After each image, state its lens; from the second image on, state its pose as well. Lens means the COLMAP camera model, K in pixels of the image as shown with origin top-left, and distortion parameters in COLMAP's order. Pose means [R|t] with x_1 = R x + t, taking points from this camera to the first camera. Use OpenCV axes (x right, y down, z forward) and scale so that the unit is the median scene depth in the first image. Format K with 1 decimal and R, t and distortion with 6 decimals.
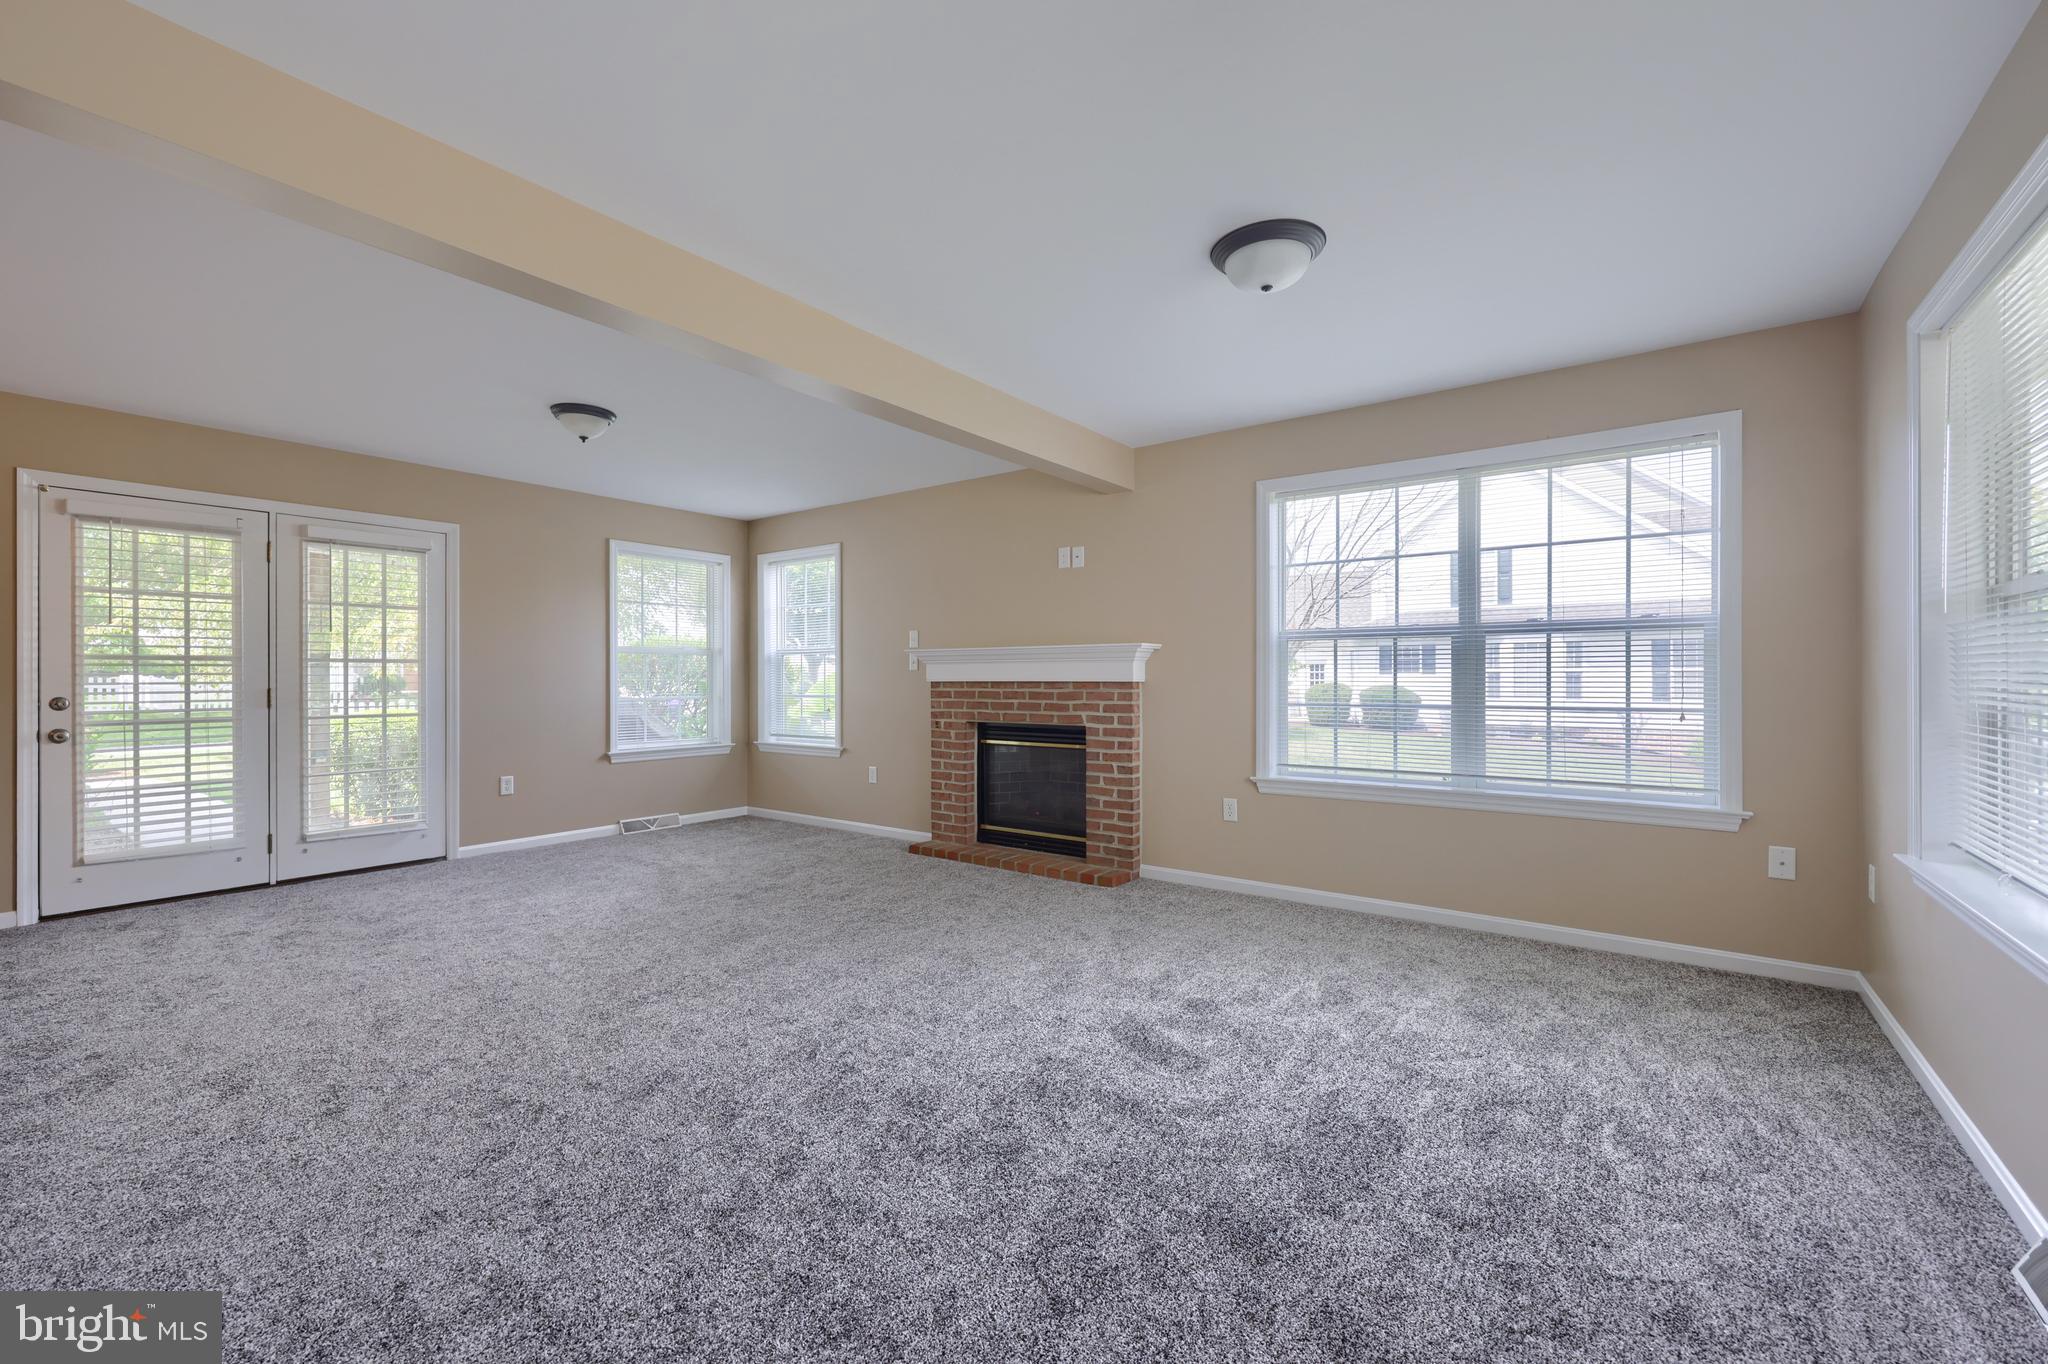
lens RADIAL K [[845.9, 0, 1024.0], [0, 845.9, 682.0], [0, 0, 1]] dist [0.000268, 0.000111]
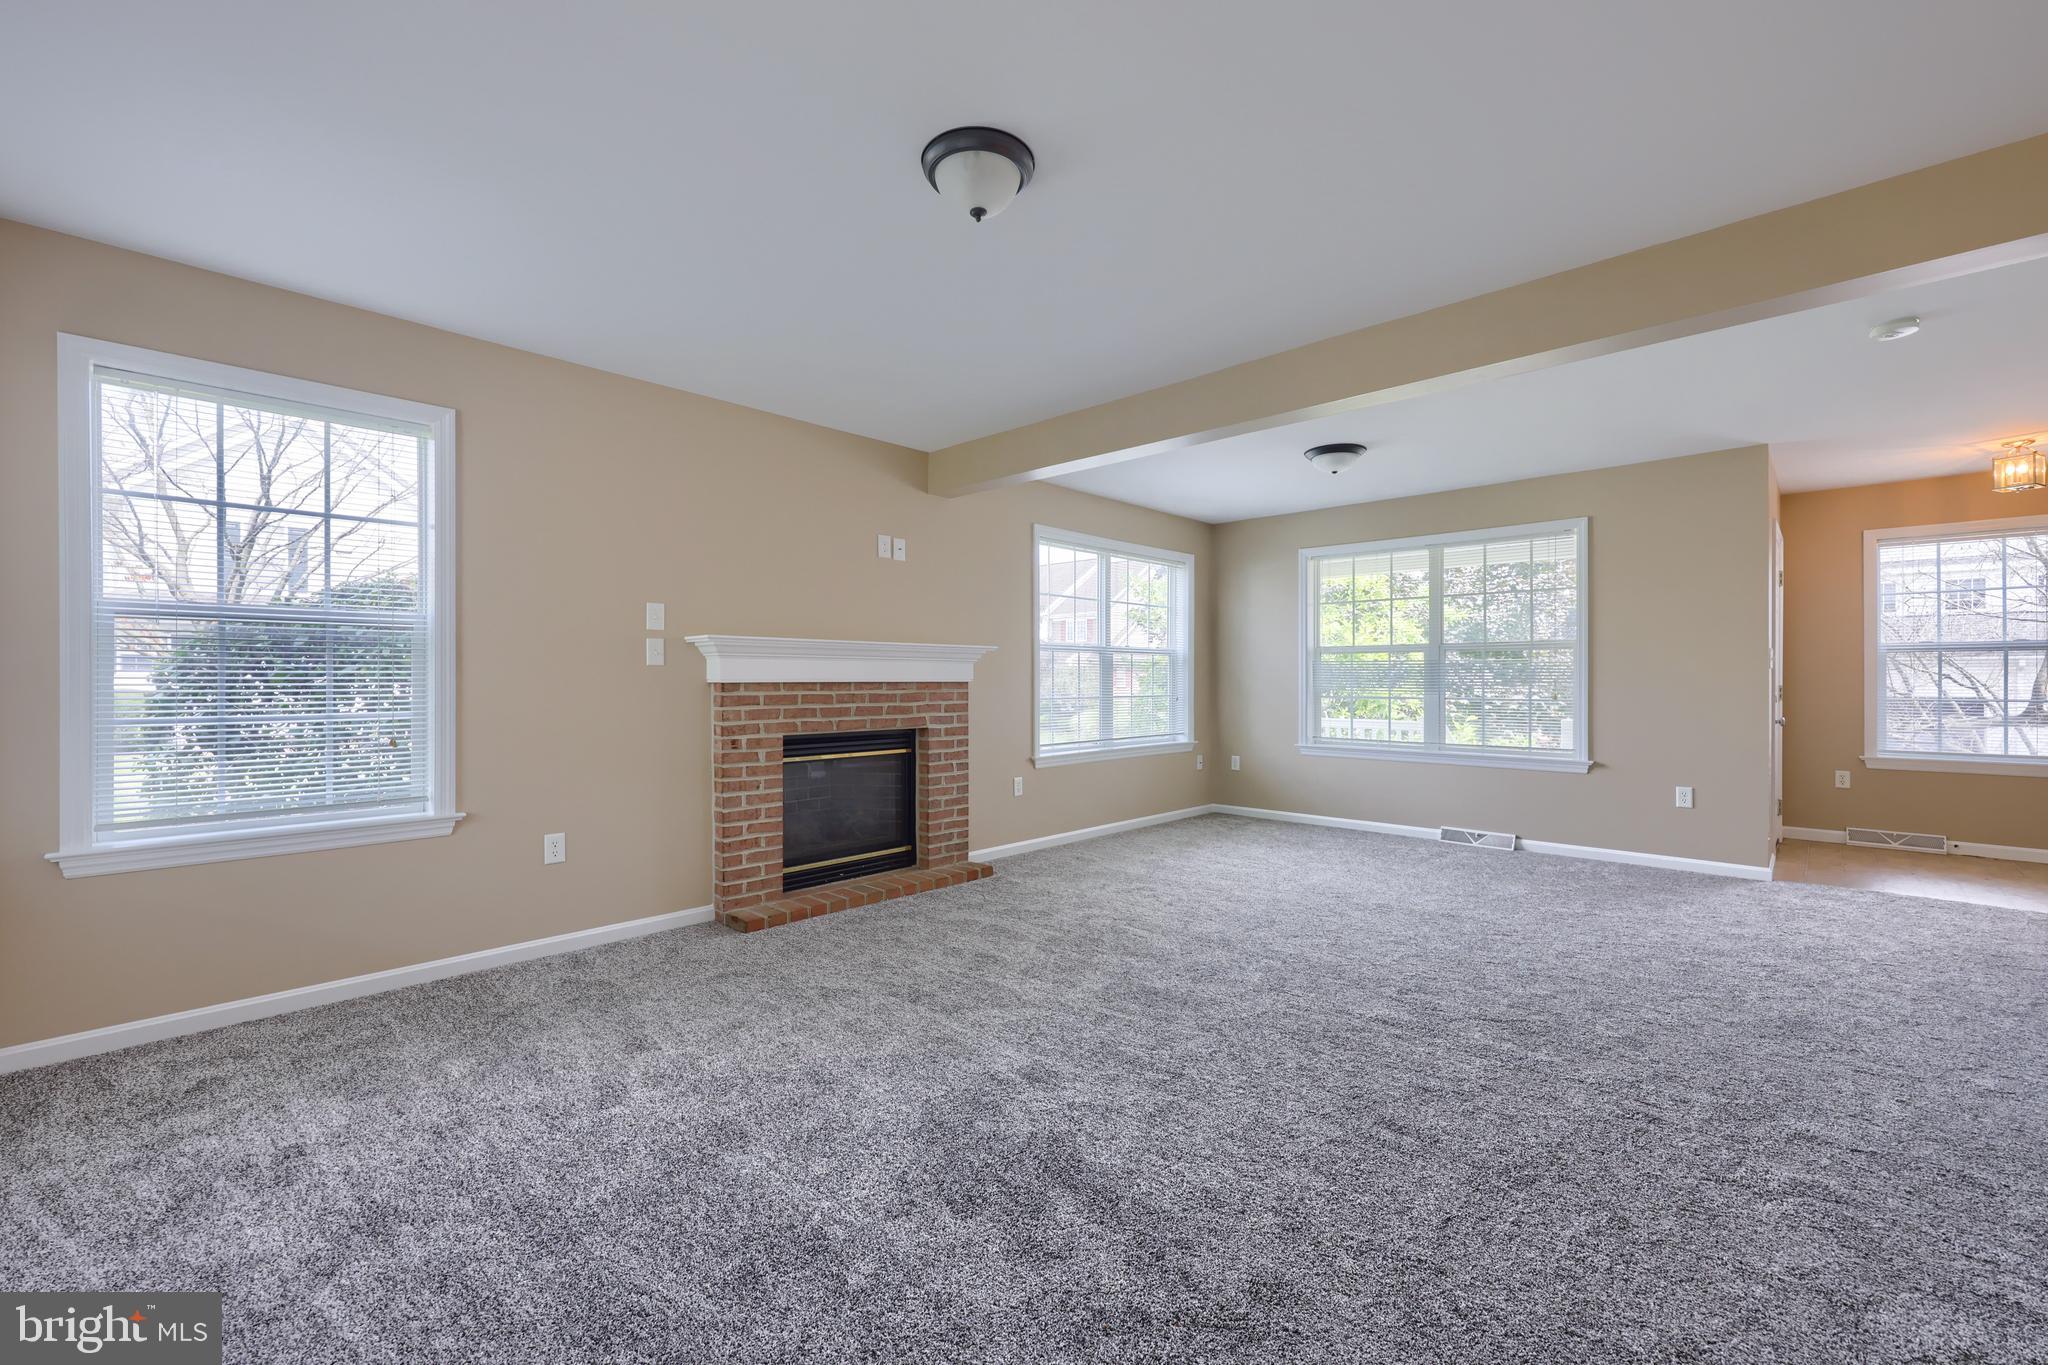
lens RADIAL K [[835.7, 0, 1024.0], [0, 835.7, 682.5], [0, 0, 1]] dist [-0.000024, -0.000027]
pose [[0.122413, -0.002927, 0.992475, -0.839374], [0.002407, 0.999994, 0.002652, -0.002095], [-0.992476, 0.002064, 0.122419, 0.747294]]
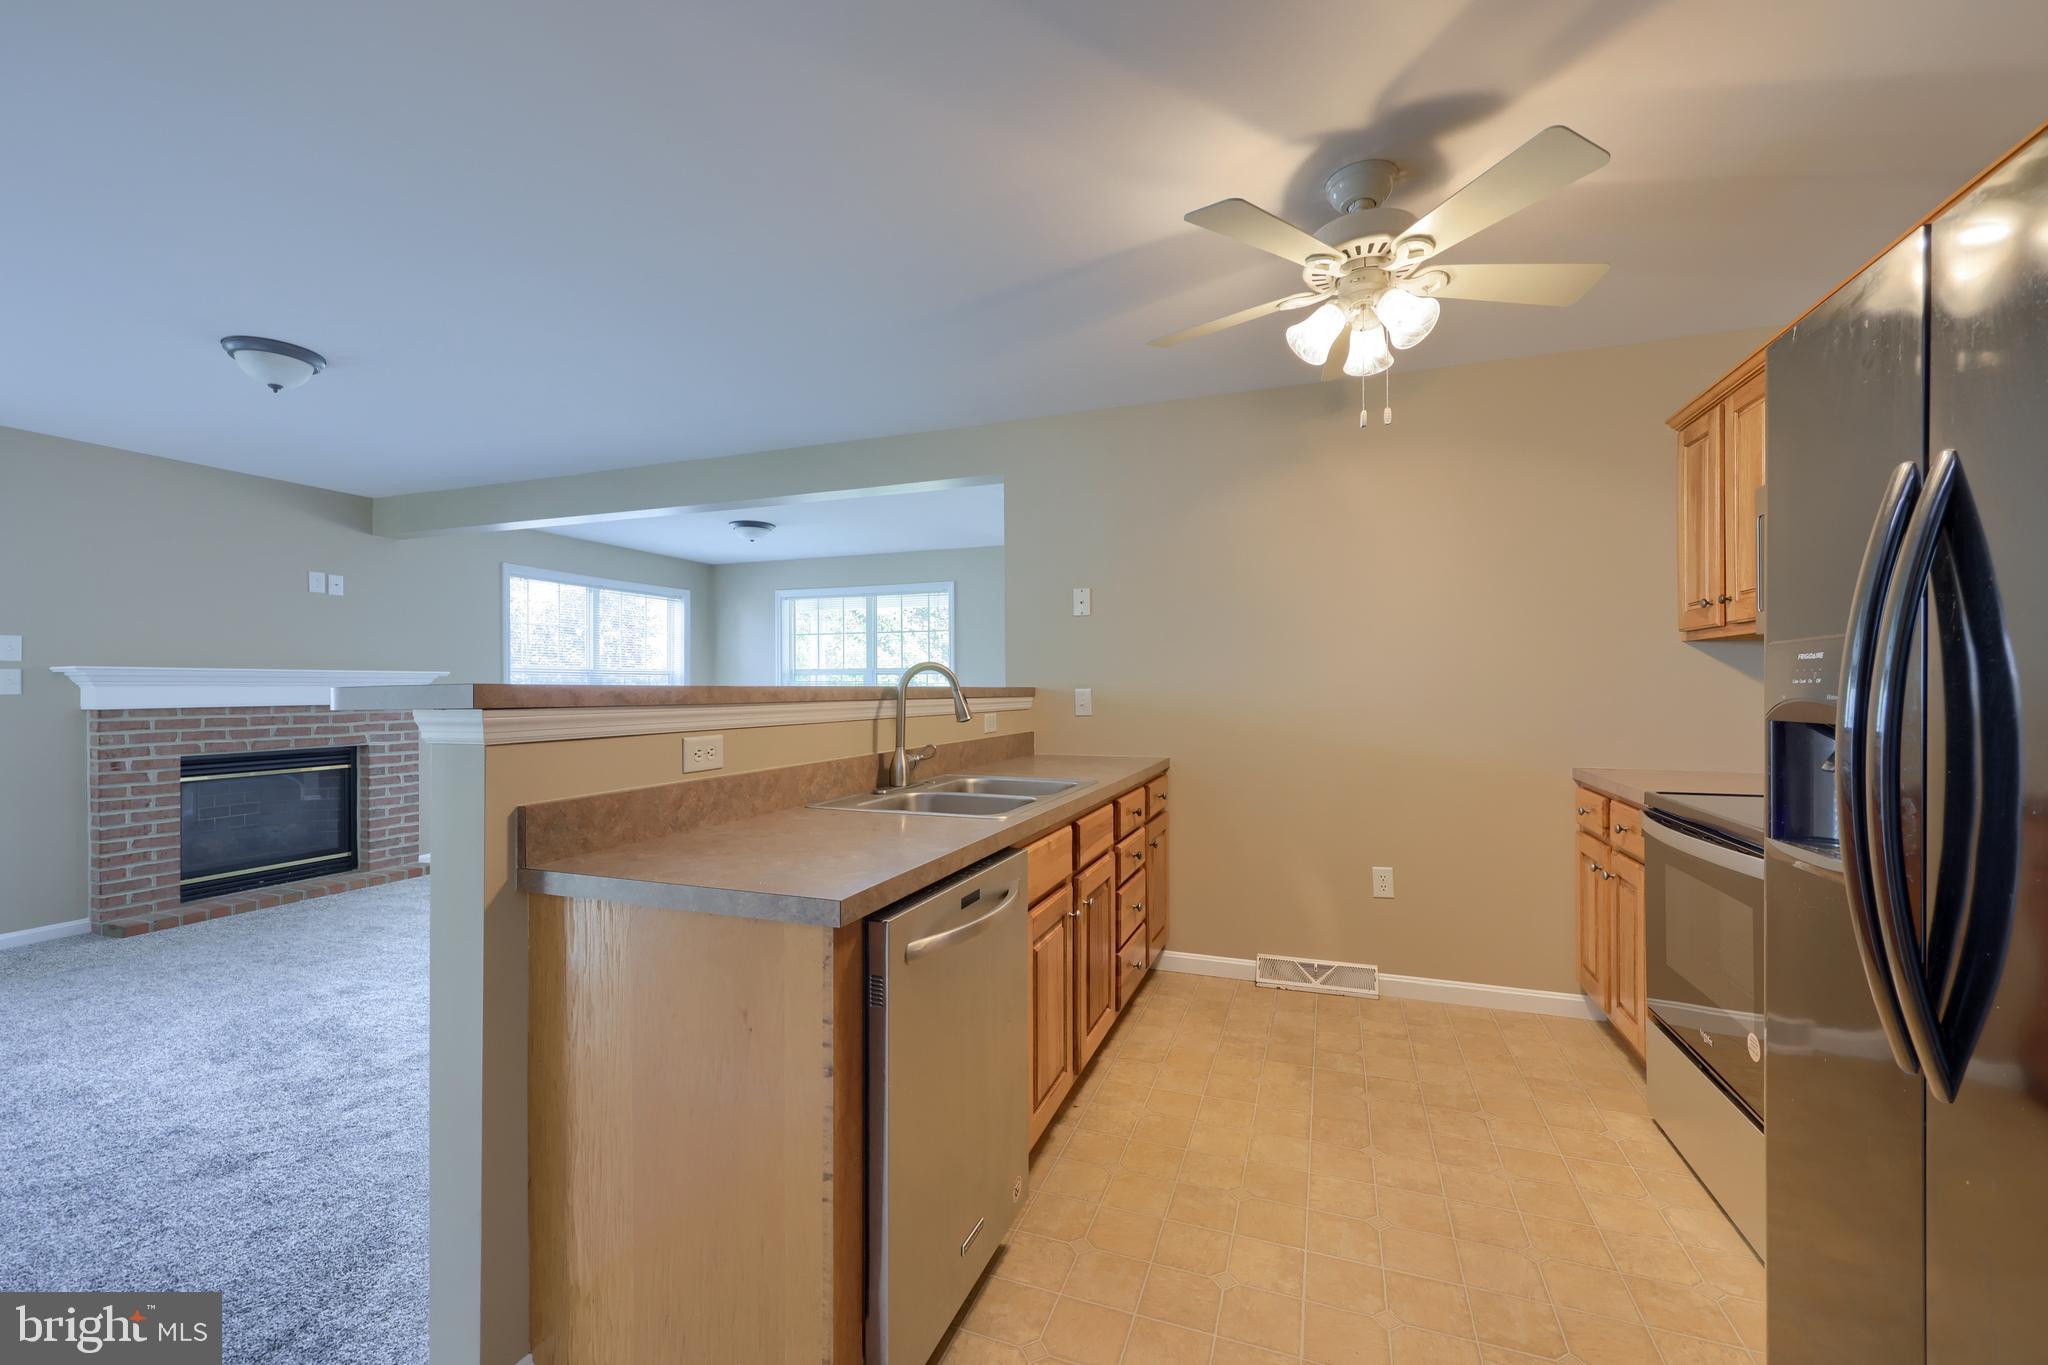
lens RADIAL K [[824.4, 0, 1024.0], [0, 824.4, 682.5], [0, 0, 1]] dist [-0.000763, 0.000074]
pose [[-0.282534, 0.006651, 0.959234, -1.147572], [0.006946, 0.999964, -0.004887, -0.016850], [-0.959232, 0.005282, -0.282570, 0.472646]]
